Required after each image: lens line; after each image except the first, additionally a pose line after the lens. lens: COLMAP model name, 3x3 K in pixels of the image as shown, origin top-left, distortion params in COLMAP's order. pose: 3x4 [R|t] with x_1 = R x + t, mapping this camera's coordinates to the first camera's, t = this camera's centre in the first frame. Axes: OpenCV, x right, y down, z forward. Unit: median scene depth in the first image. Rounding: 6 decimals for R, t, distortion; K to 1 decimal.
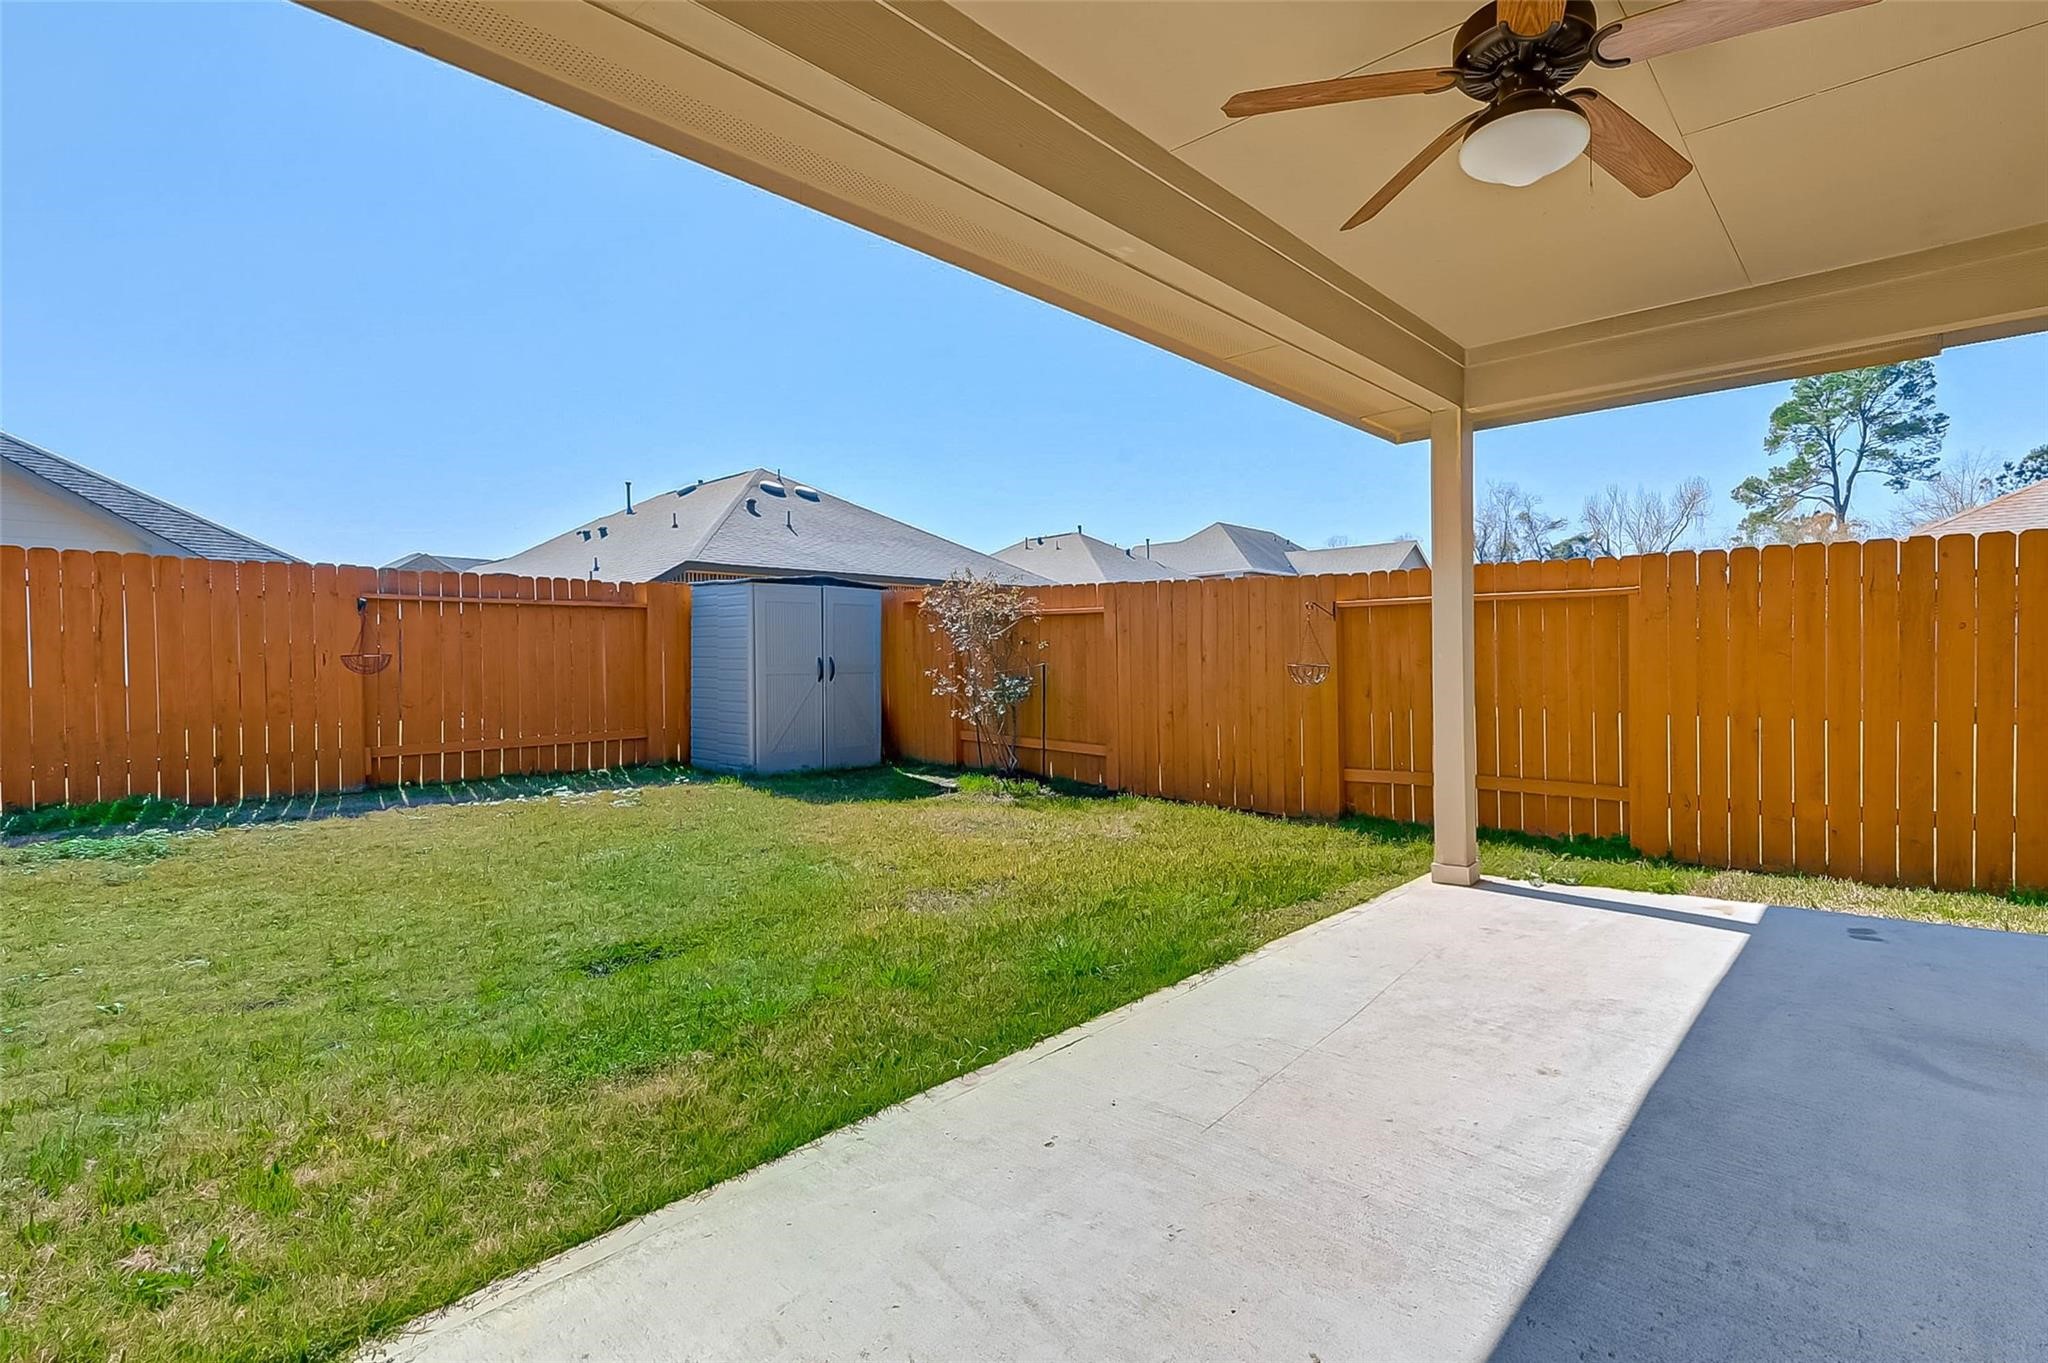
lens RADIAL K [[1010.7, 0, 1030.0], [0, 1010.7, 680.1], [0, 0, 1]] dist [0.006544, 0.000056]
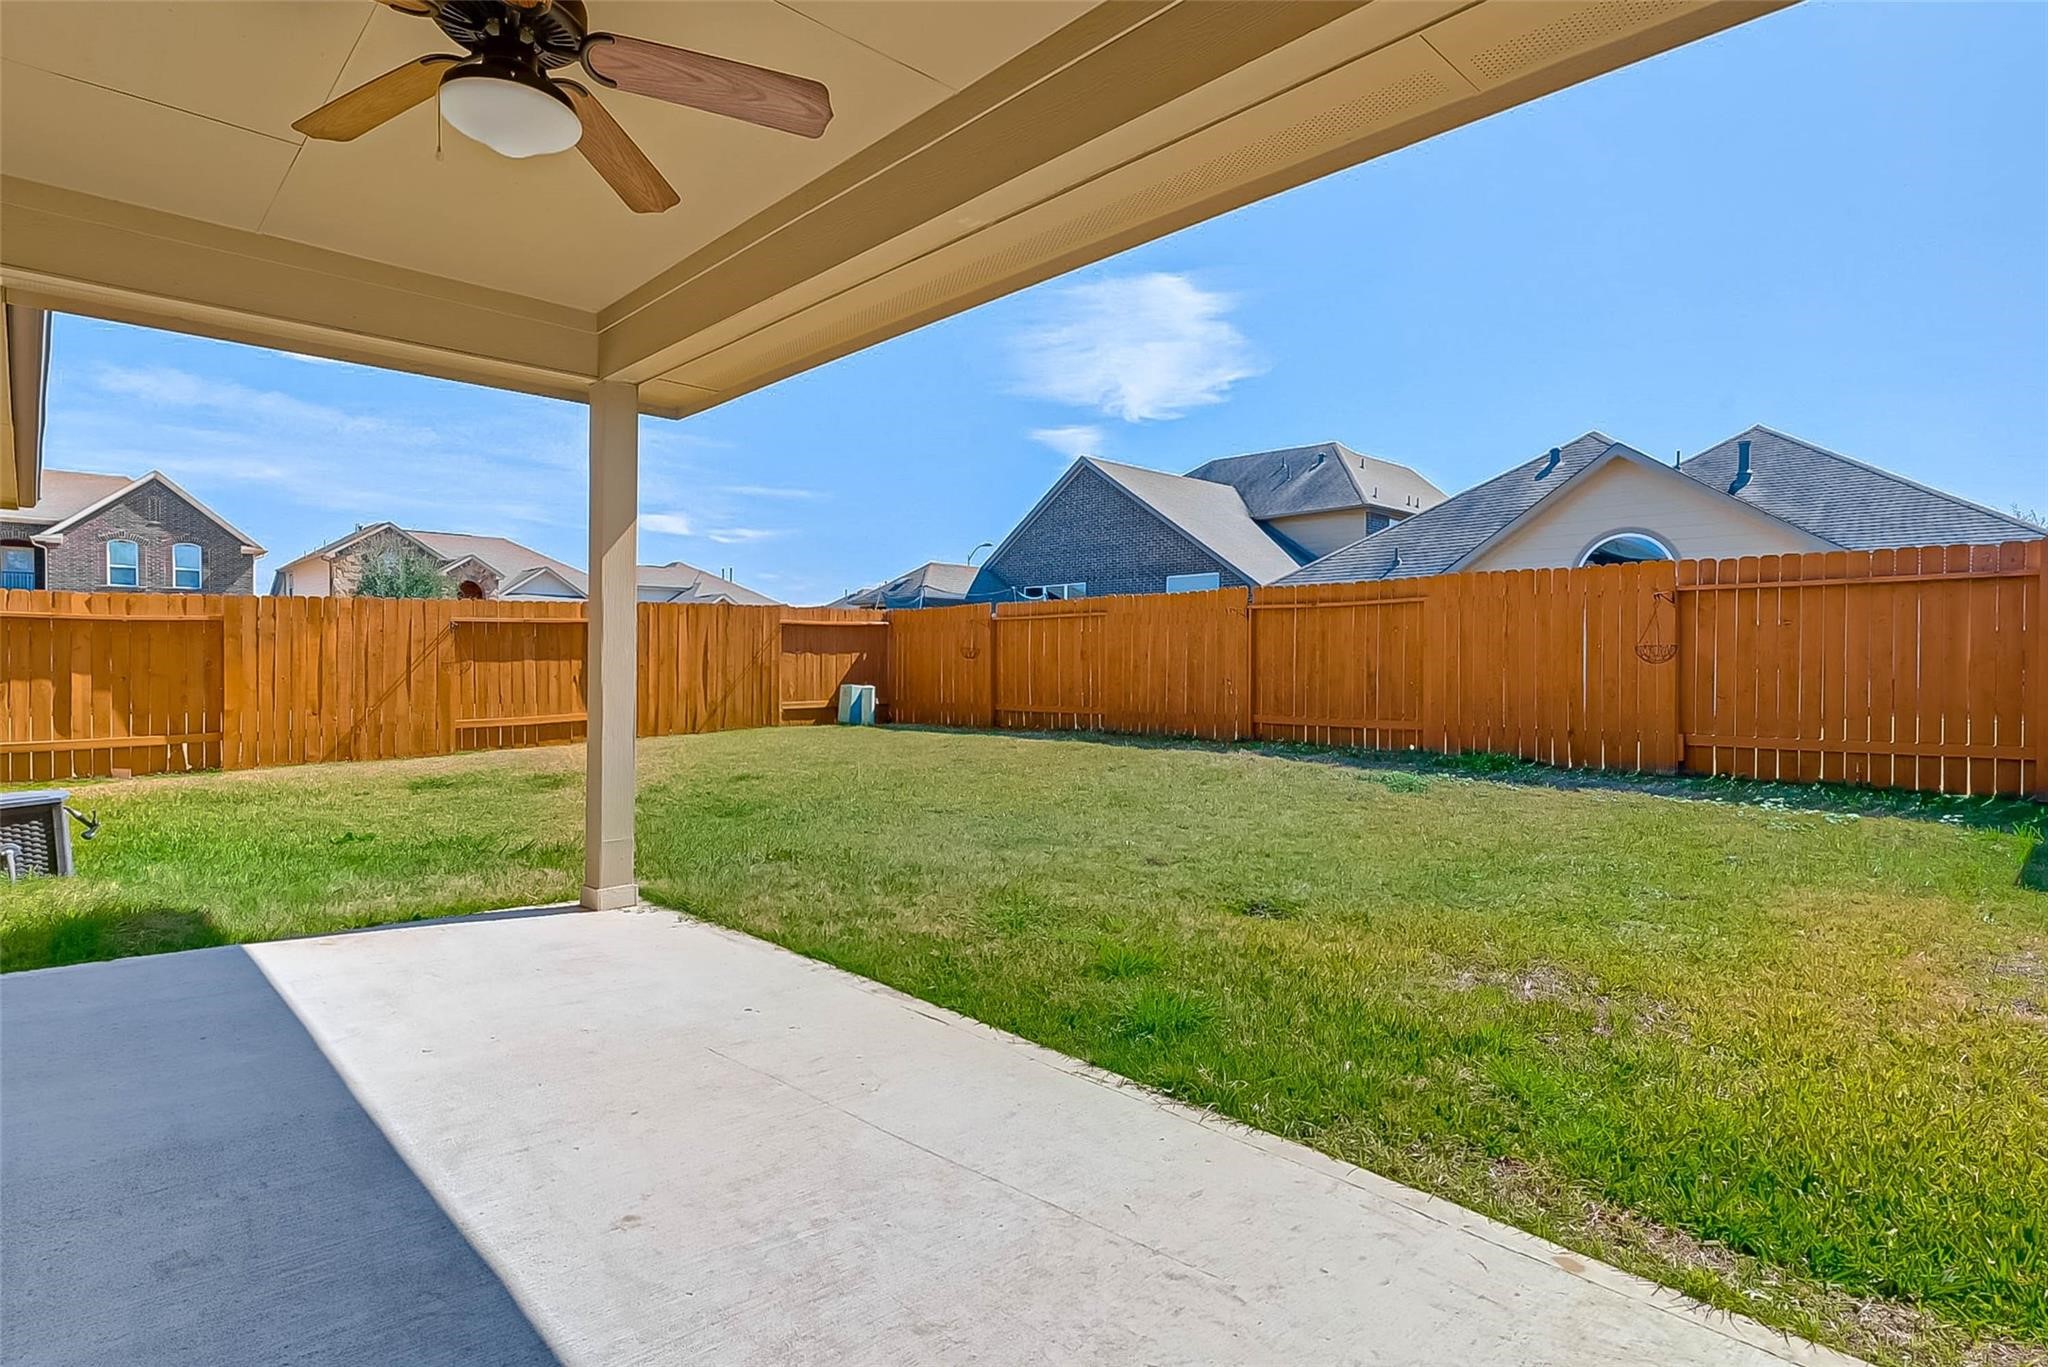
lens RADIAL K [[945.1, 0, 1030.7], [0, 945.1, 661.7], [0, 0, 1]] dist [-0.001830, 0.000206]
pose [[-0.029788, 0.012736, -0.999475, 0.933881], [-0.018420, 0.999742, 0.013289, -0.023011], [0.999387, 0.018806, -0.029546, 1.036103]]
